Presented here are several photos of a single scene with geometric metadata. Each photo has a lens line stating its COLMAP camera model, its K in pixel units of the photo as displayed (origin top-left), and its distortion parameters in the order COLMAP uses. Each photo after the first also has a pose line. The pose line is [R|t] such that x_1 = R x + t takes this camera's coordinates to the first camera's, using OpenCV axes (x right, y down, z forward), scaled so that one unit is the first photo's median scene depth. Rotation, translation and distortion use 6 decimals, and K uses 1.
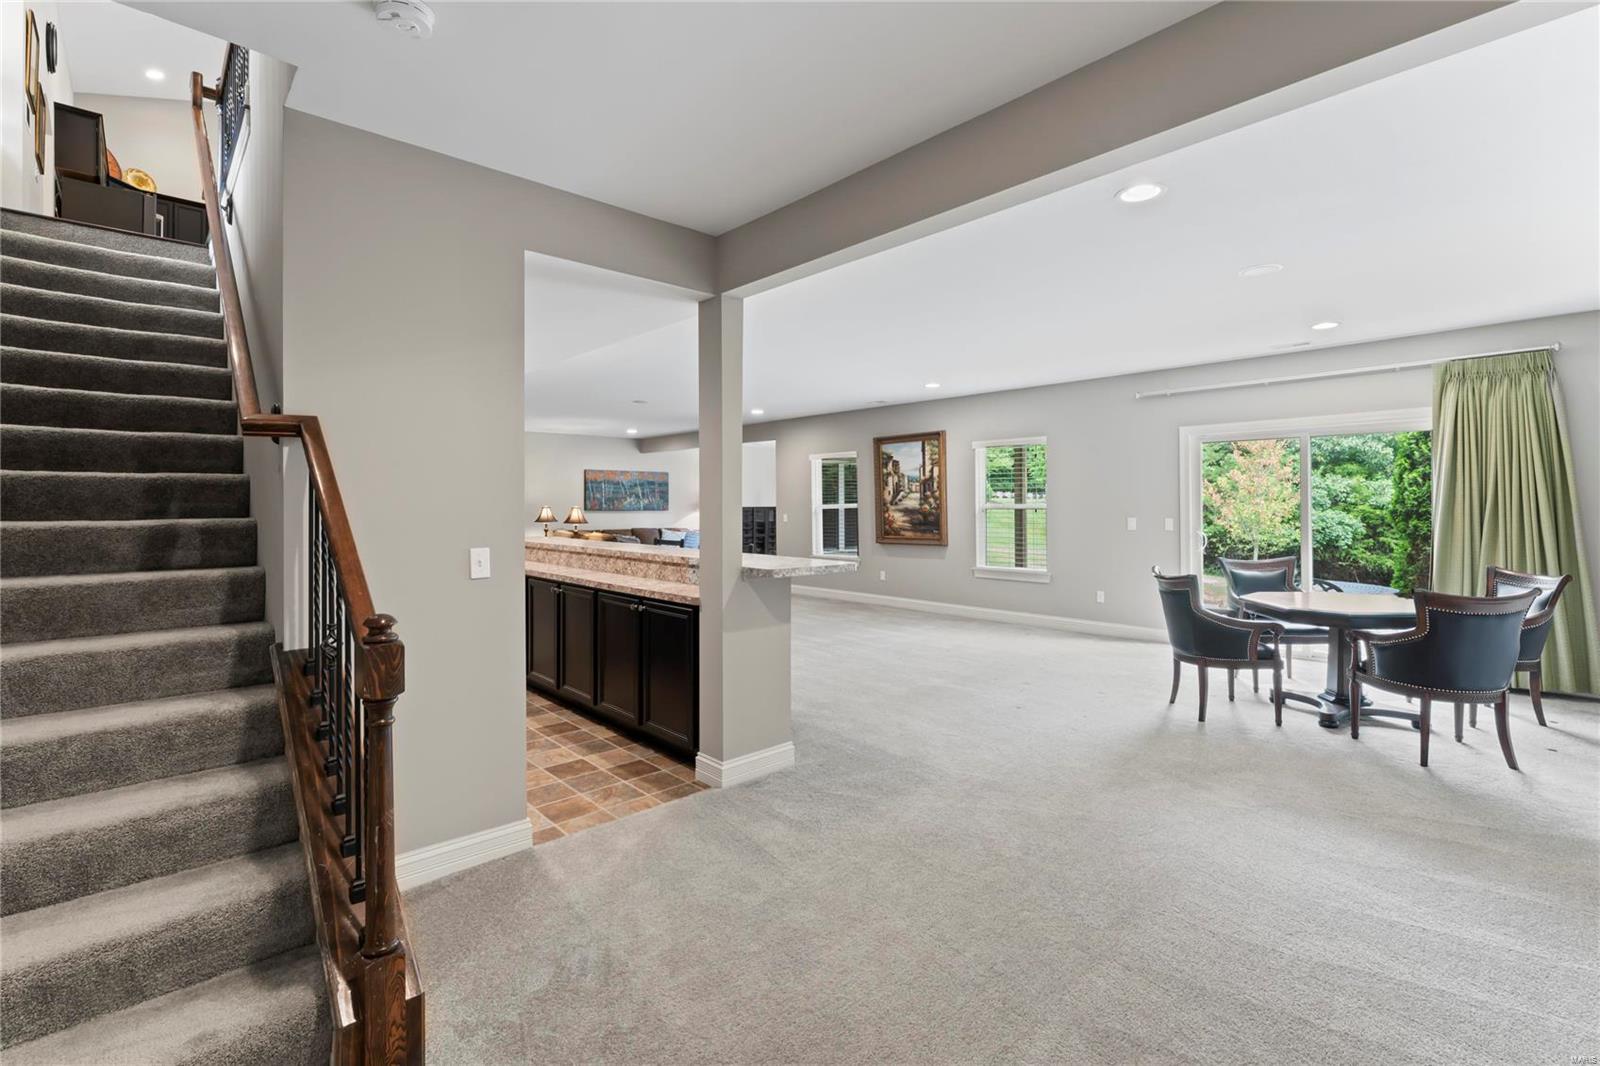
lens RADIAL K [[709.4, 0, 802.7], [0, 709.4, 503.0], [0, 0, 1]] dist [0.000378, -0.000479]
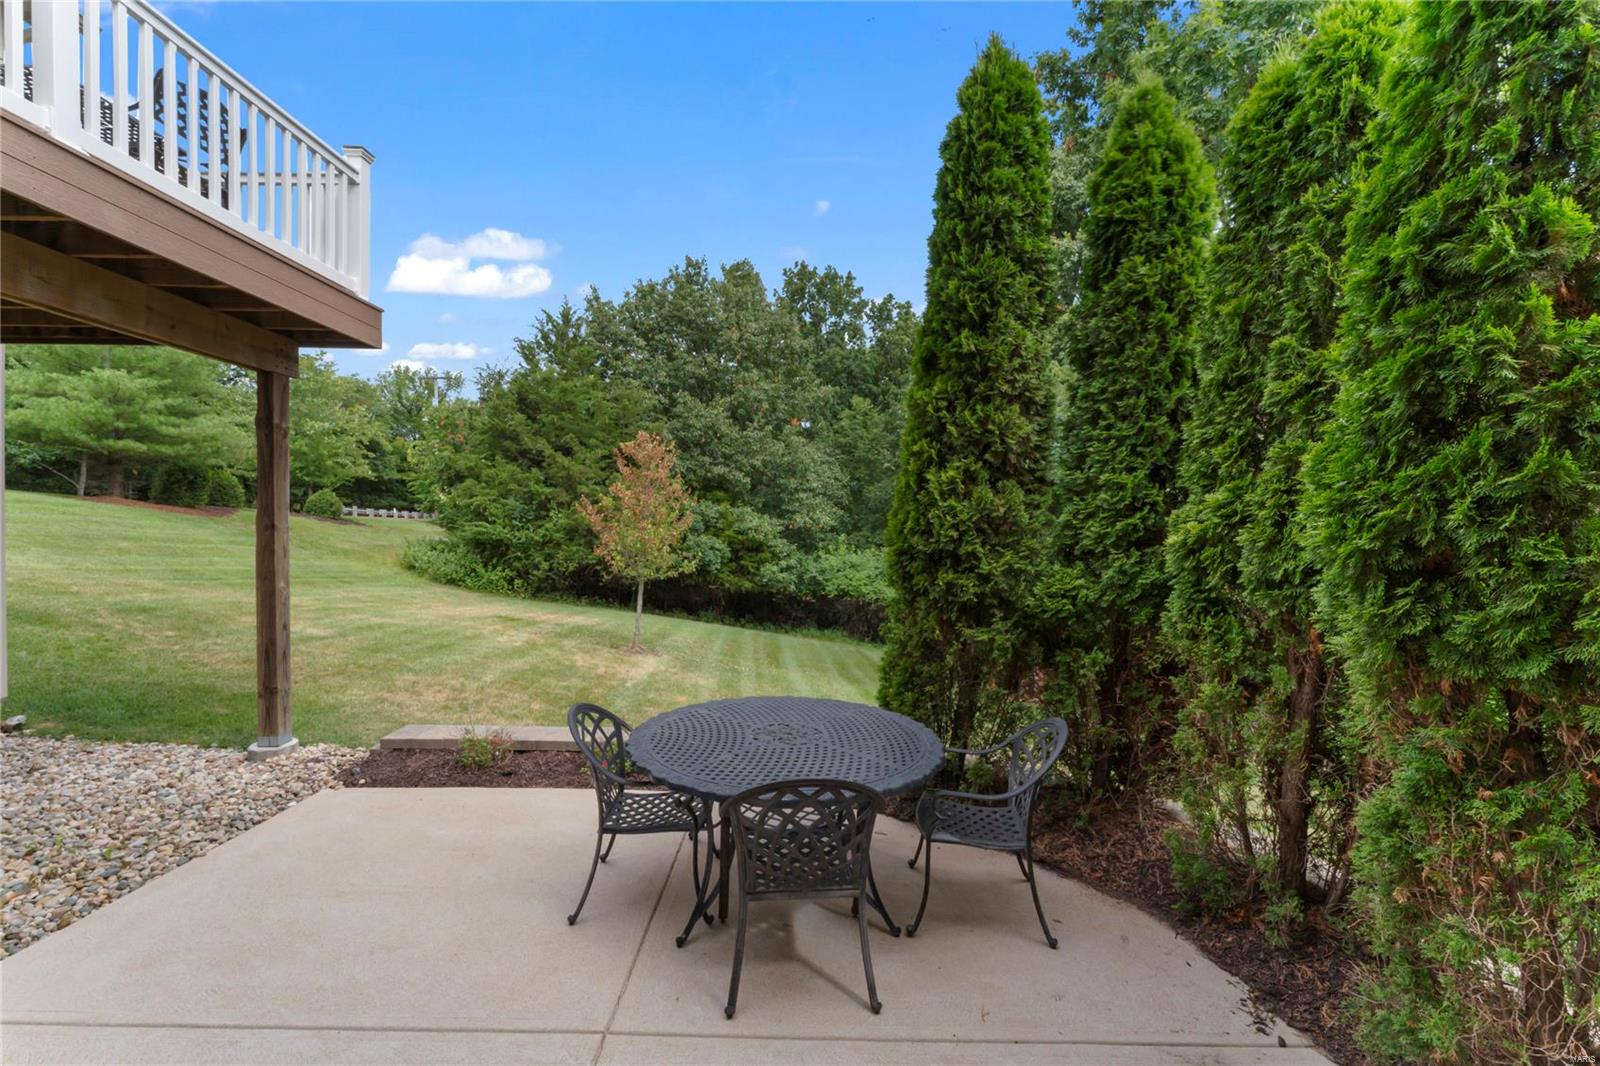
lens RADIAL K [[654.4, 0, 800.0], [0, 654.4, 533.0], [0, 0, 1]] dist [0.000970, 0.000009]
pose [[0.687644, 0.007326, 0.726011, 0.428159], [-0.016779, 0.999842, 0.005803, -0.001477], [-0.725854, -0.016172, 0.687659, 0.686868]]
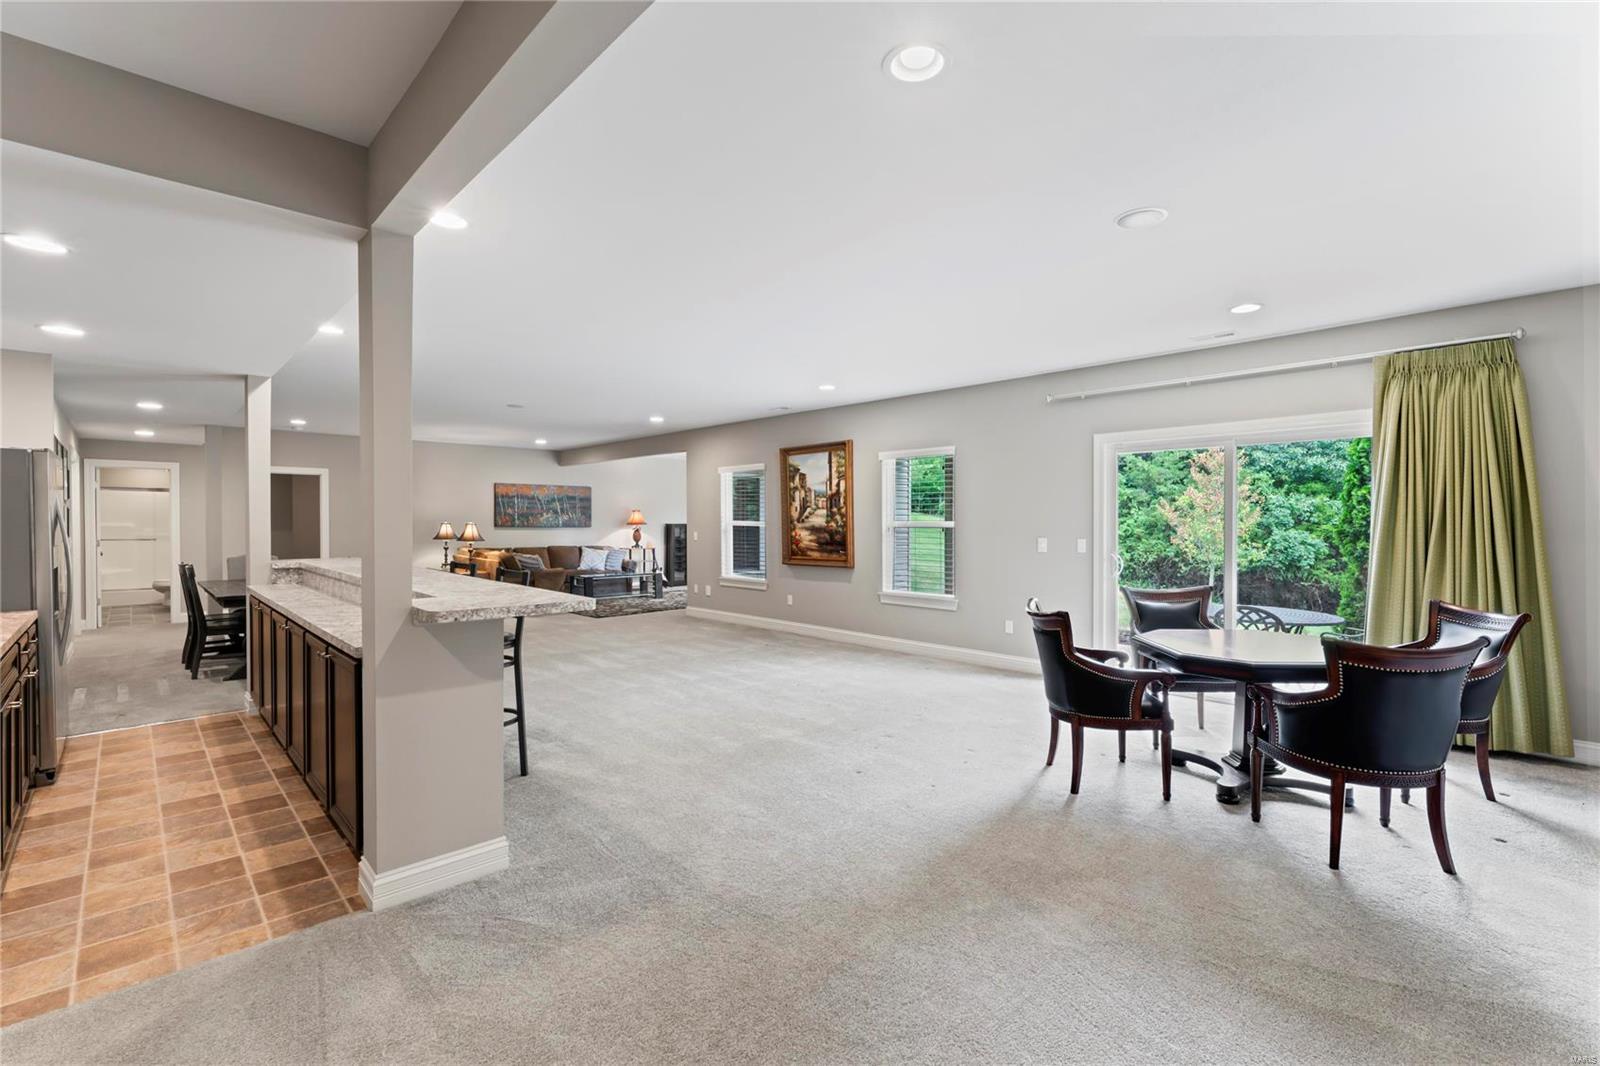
lens RADIAL K [[700.3, 0, 800.0], [0, 700.3, 533.0], [0, 0, 1]] dist [-0.001330, -0.000049]
pose [[0.999864, 0.004146, 0.015959, 0.114927], [-0.004441, 0.999820, 0.018452, -0.000198], [-0.015880, -0.018520, 0.999702, 0.105176]]
